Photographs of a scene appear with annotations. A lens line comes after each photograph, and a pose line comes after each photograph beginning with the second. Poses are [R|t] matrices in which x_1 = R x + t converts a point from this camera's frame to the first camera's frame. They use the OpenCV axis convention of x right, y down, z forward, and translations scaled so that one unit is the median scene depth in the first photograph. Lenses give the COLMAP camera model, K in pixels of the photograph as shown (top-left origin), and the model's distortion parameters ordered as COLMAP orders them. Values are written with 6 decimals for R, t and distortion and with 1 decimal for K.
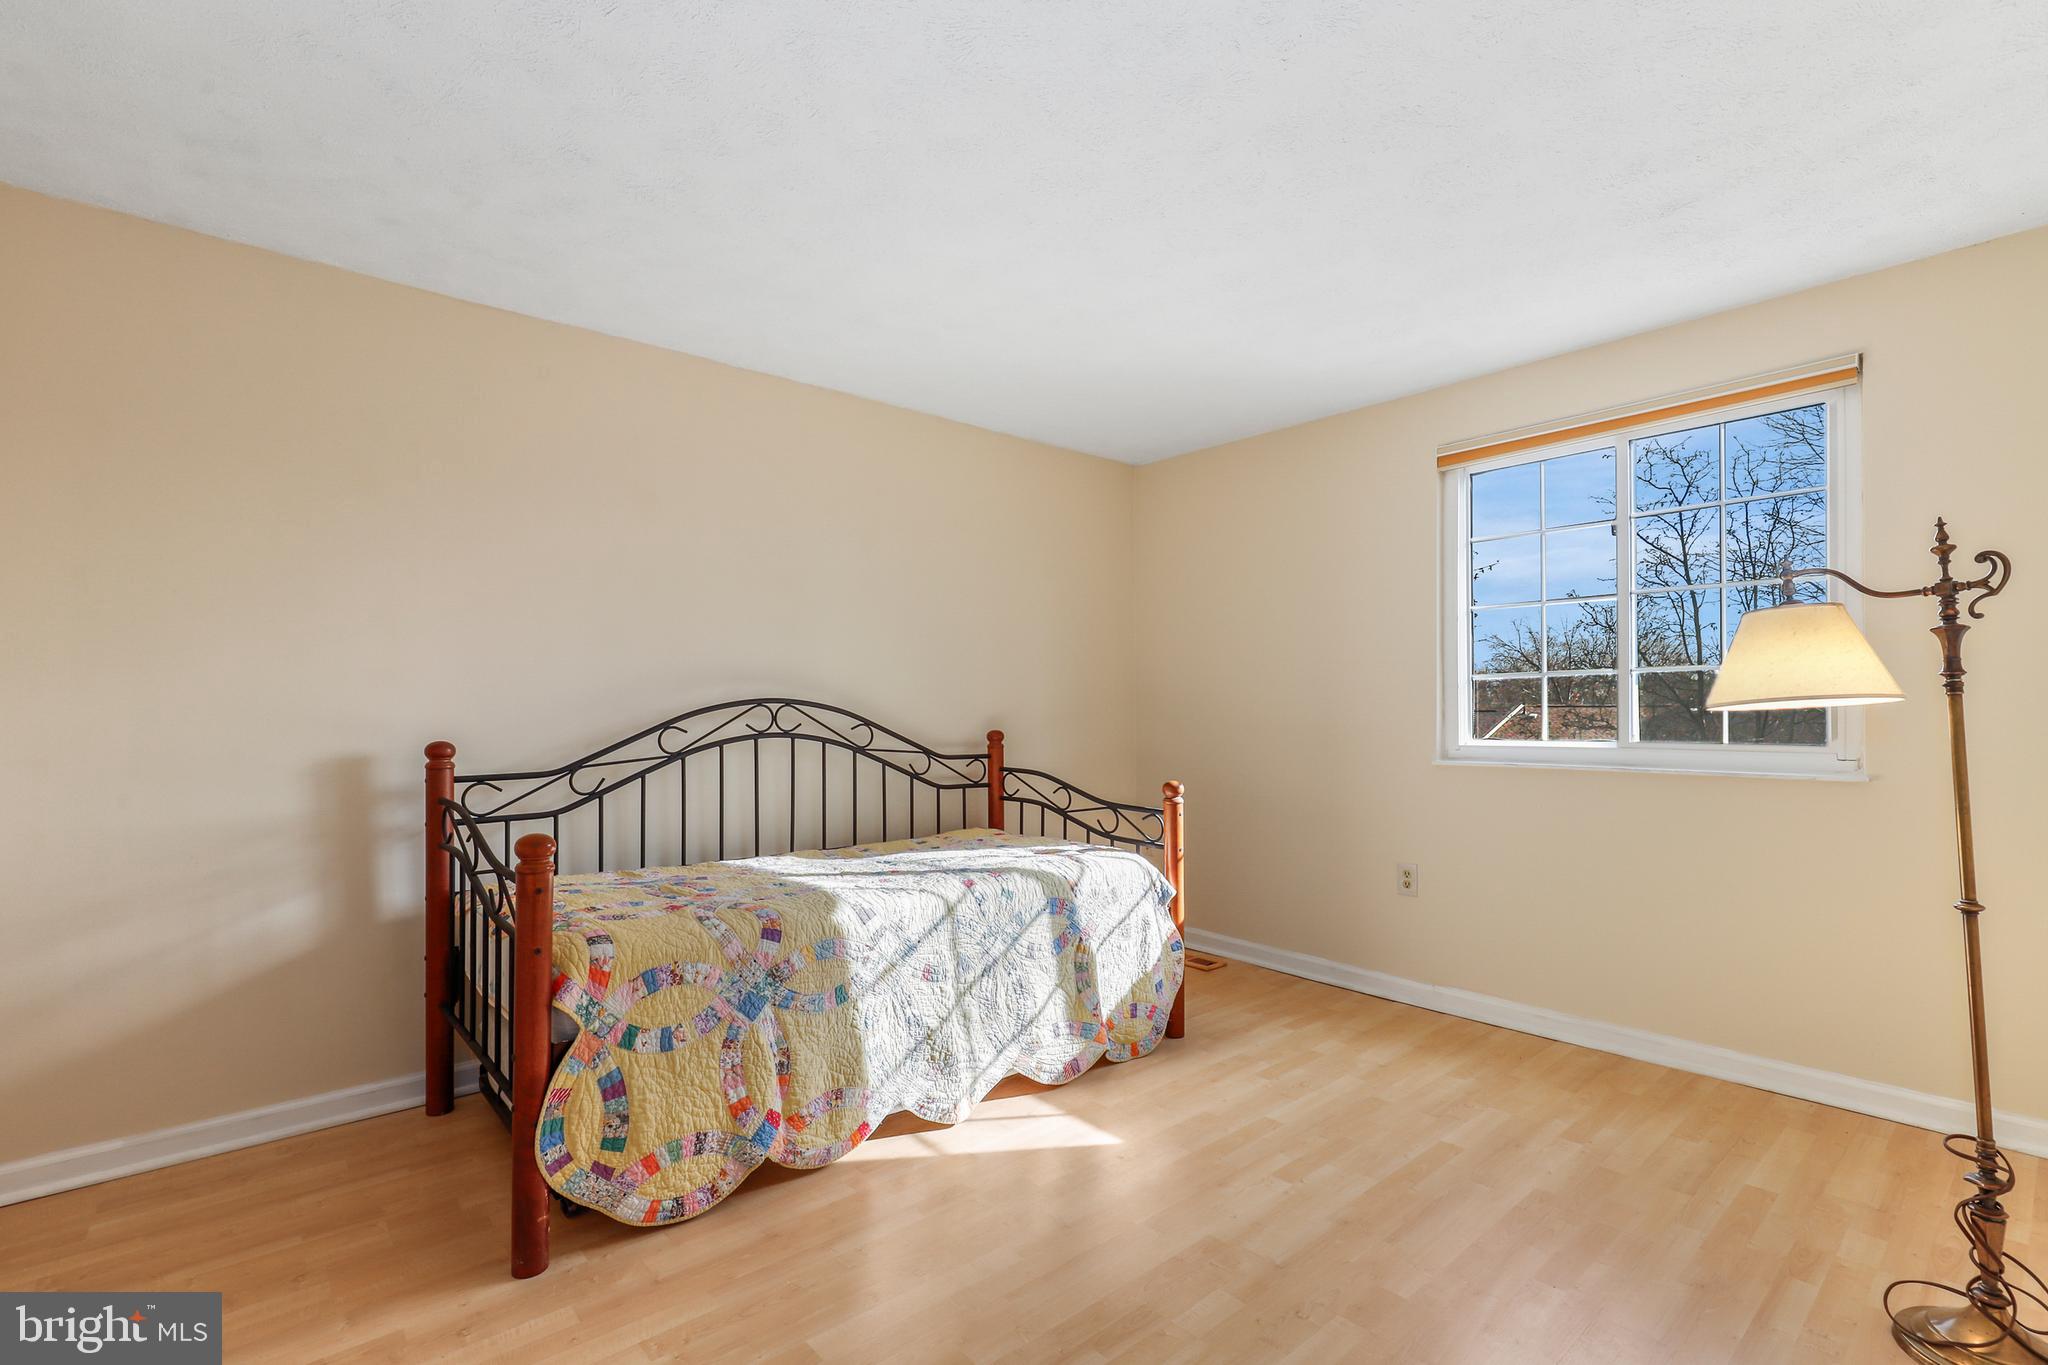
lens RADIAL K [[939.5, 0, 1026.7], [0, 939.5, 693.4], [0, 0, 1]] dist [-0.000232, 0.000383]
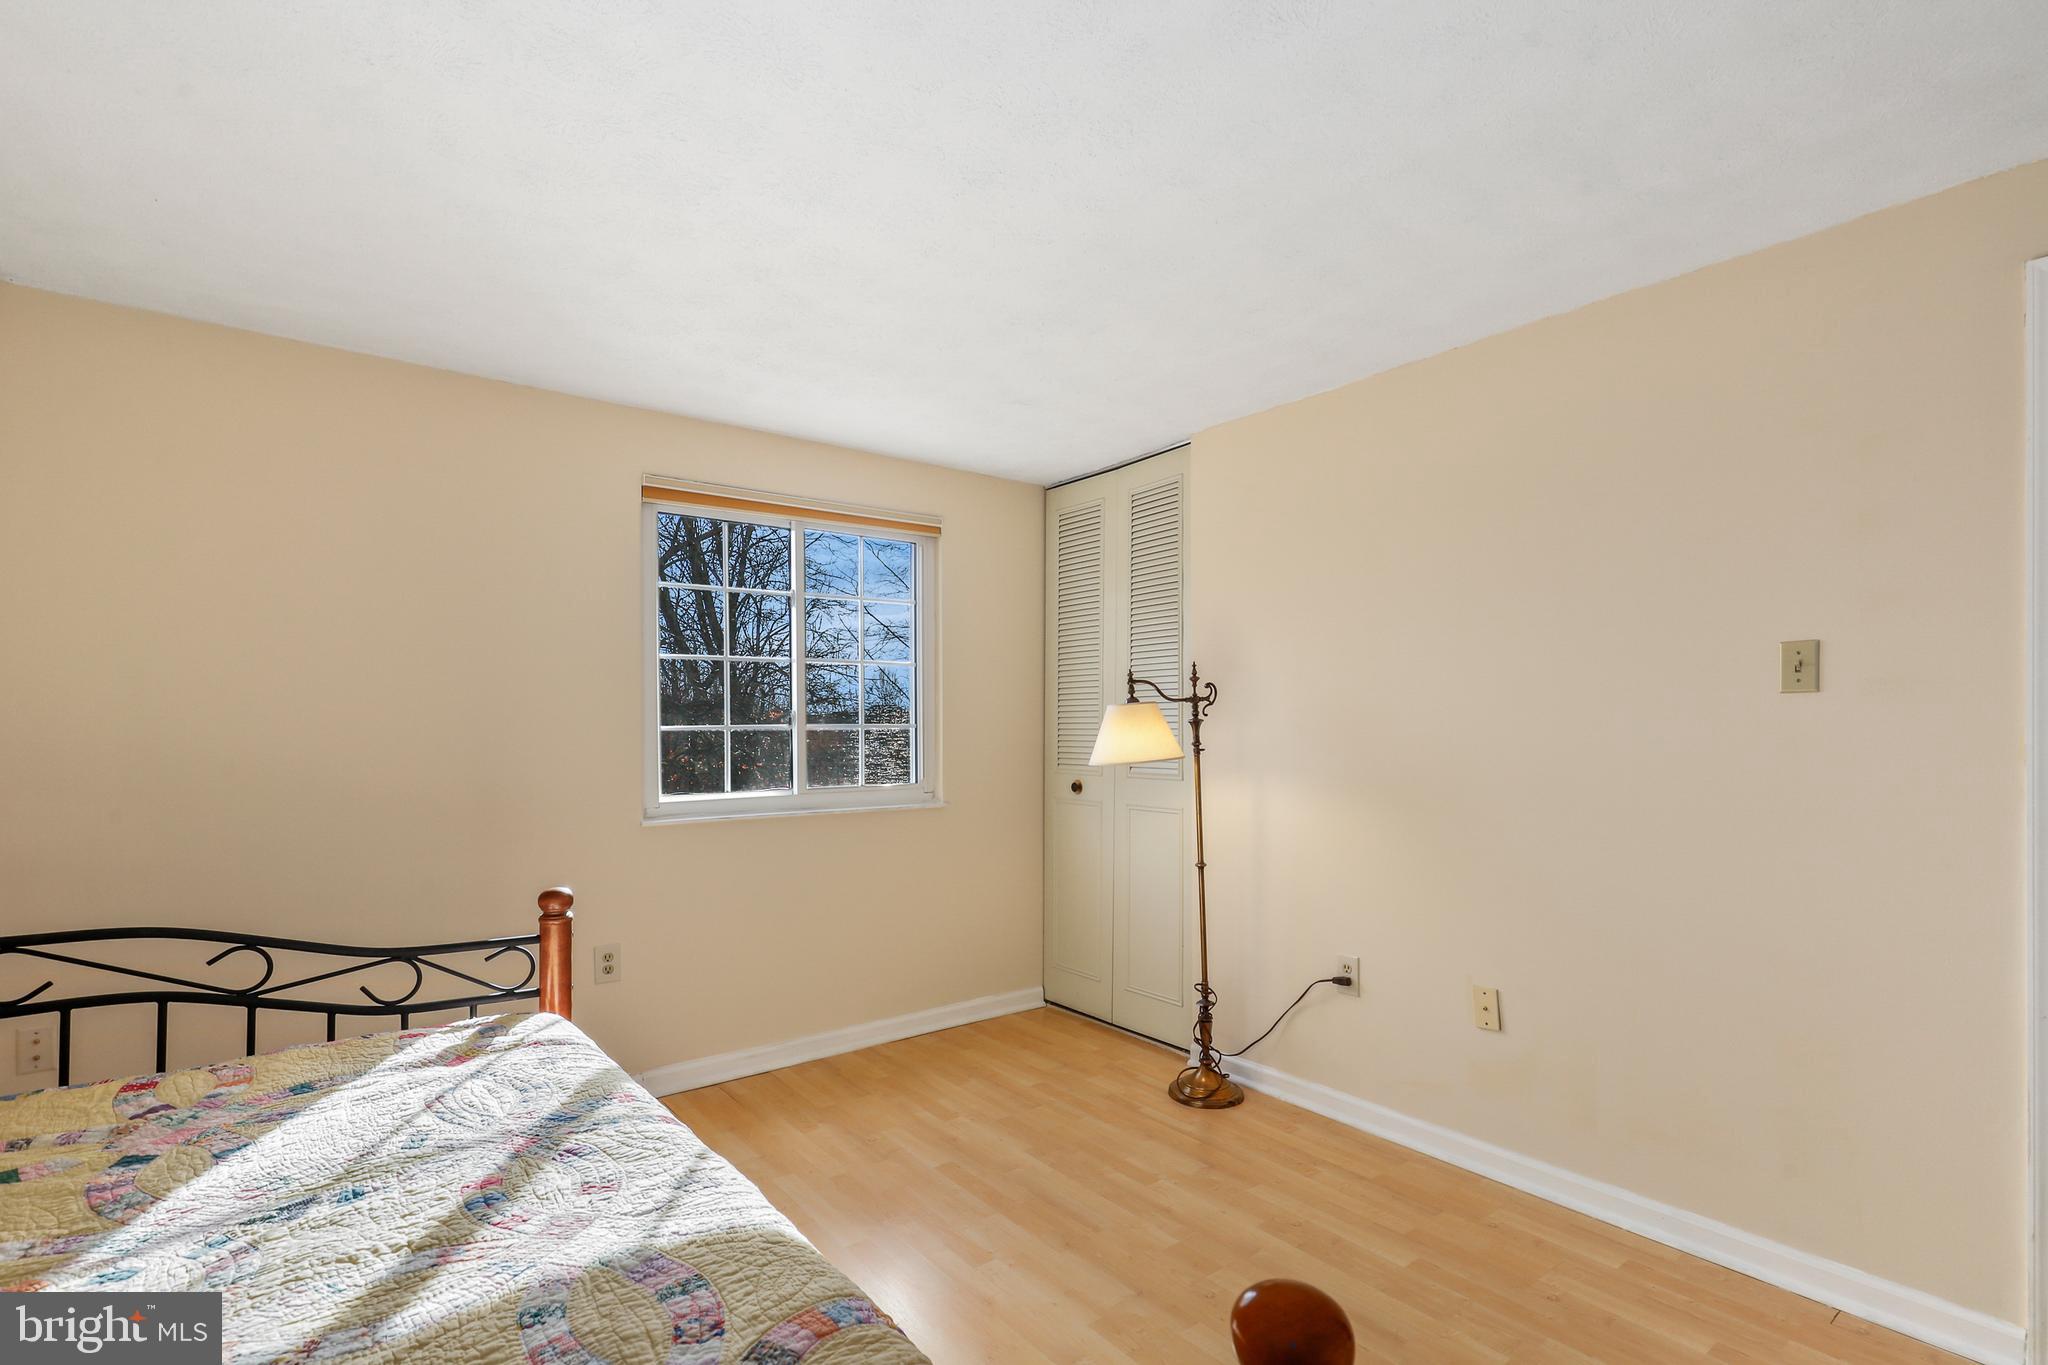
lens RADIAL K [[939.5, 0, 1045.0], [0, 939.5, 724.0], [0, 0, 1]] dist [-0.000232, 0.000383]
pose [[0.052963, 0.011847, 0.998526, -0.521483], [-0.013946, 0.999841, -0.011123, -0.020488], [-0.998499, -0.013336, 0.053120, 0.669675]]
